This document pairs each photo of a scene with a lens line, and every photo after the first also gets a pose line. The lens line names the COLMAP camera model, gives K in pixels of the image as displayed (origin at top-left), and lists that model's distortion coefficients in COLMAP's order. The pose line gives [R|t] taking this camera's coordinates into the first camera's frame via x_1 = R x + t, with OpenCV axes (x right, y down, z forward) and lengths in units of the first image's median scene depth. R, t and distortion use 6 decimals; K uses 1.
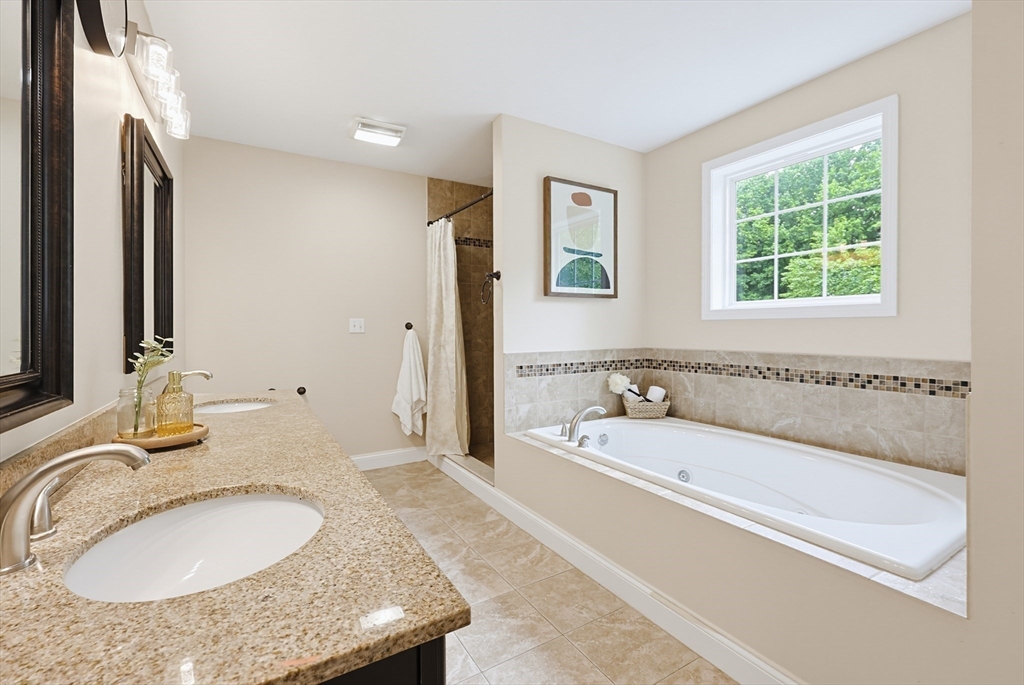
lens RADIAL K [[449.3, 0, 514.1], [0, 449.3, 336.8], [0, 0, 1]] dist [0.011868, -0.000104]
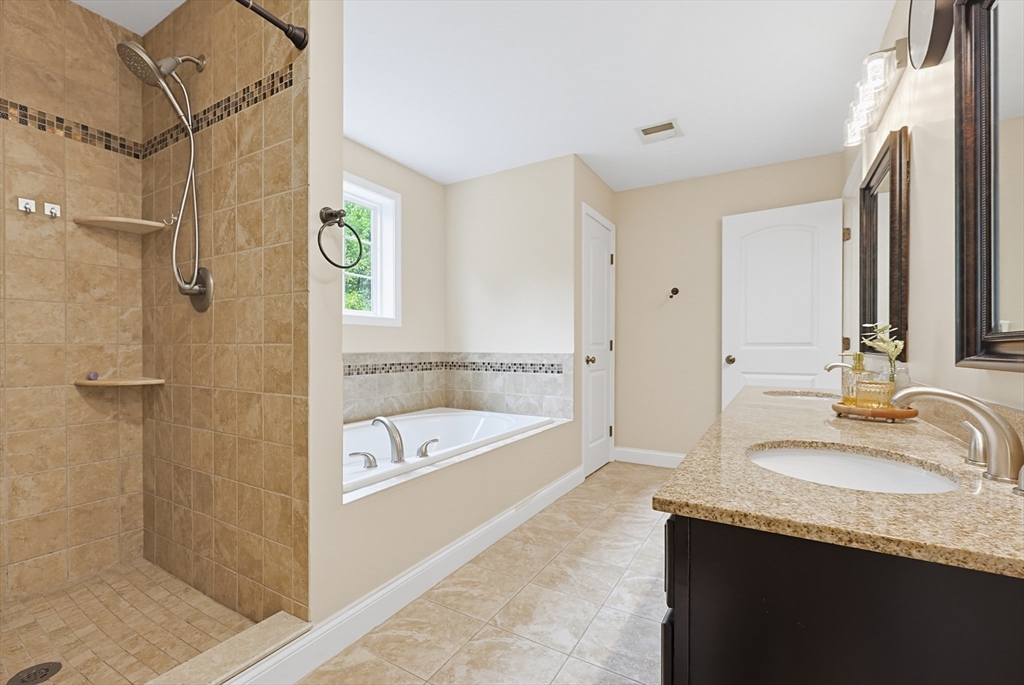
lens RADIAL K [[449.3, 0, 510.8], [0, 449.3, 344.5], [0, 0, 1]] dist [0.011868, -0.000104]
pose [[-0.478309, 0.004871, 0.878178, -0.787498], [0.011031, 0.999939, 0.000462, 0.020607], [-0.878123, 0.009908, -0.478333, 1.366585]]
